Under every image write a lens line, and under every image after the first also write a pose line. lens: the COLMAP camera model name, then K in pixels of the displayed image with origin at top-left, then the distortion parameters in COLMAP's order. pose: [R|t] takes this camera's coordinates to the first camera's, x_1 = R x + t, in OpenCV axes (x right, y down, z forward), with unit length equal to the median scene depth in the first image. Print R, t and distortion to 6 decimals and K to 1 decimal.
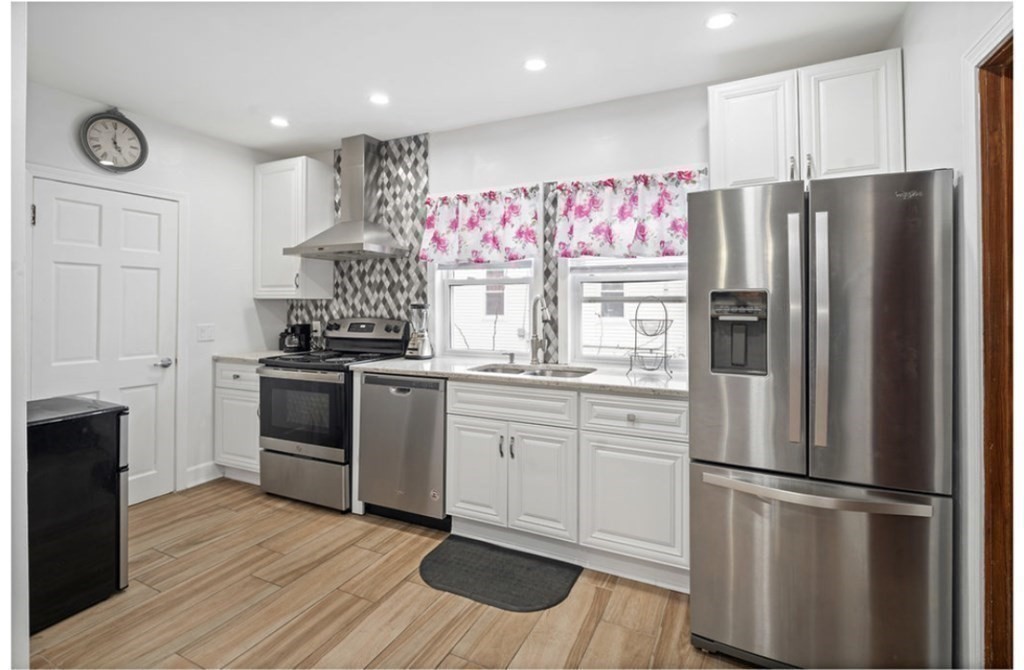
lens RADIAL K [[481.0, 0, 509.7], [0, 481.0, 299.8], [0, 0, 1]] dist [-0.000428, 0.000224]
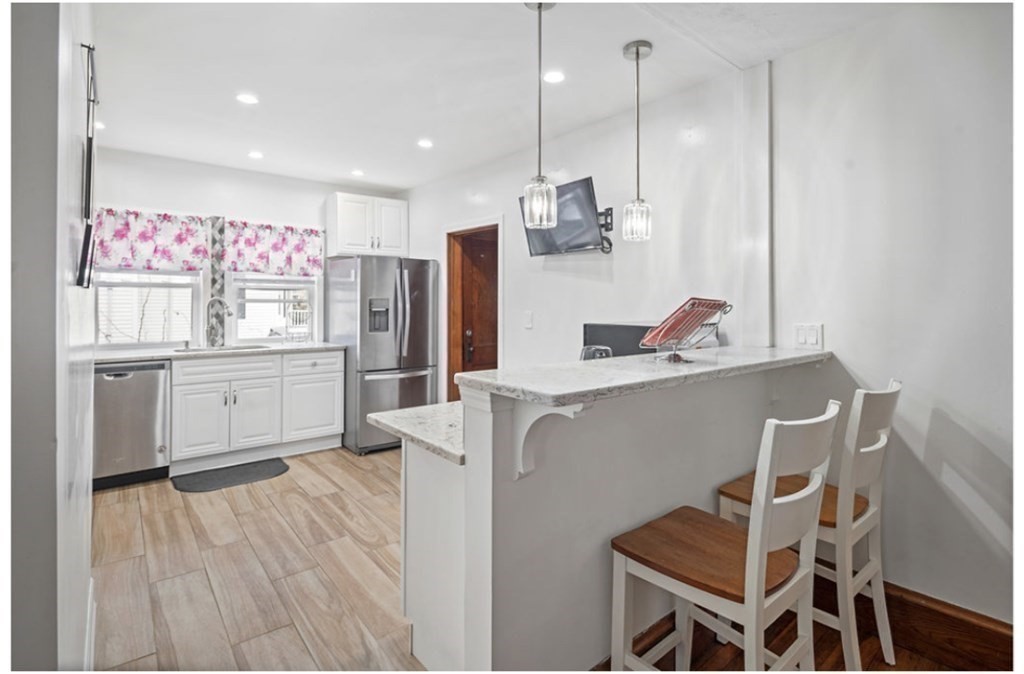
lens RADIAL K [[487.2, 0, 506.0], [0, 487.2, 301.9], [0, 0, 1]] dist [-0.001110, -0.000821]
pose [[0.416751, 0.004849, 0.909008, -0.841409], [-0.008997, 0.999959, -0.001210, -0.001845], [-0.908976, -0.007674, 0.416777, -0.345928]]
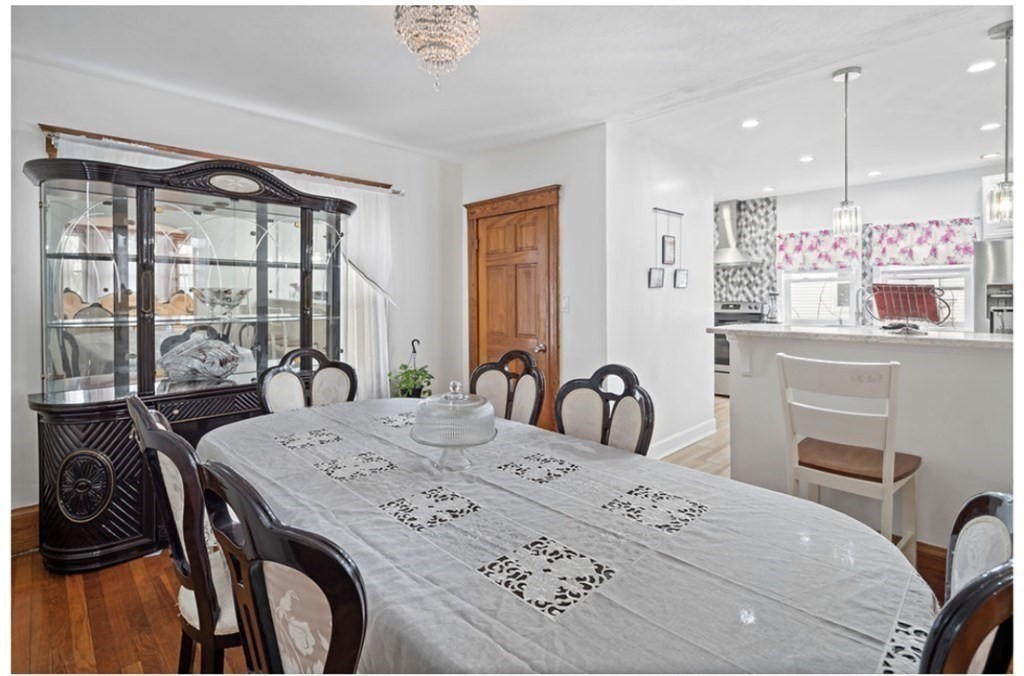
lens RADIAL K [[487.2, 0, 506.0], [0, 487.2, 302.9], [0, 0, 1]] dist [-0.001110, -0.000821]
pose [[0.937746, -0.006902, -0.347254, -0.541127], [0.014132, 0.999733, 0.018291, -0.002489], [0.347035, -0.022059, 0.937593, -1.153234]]
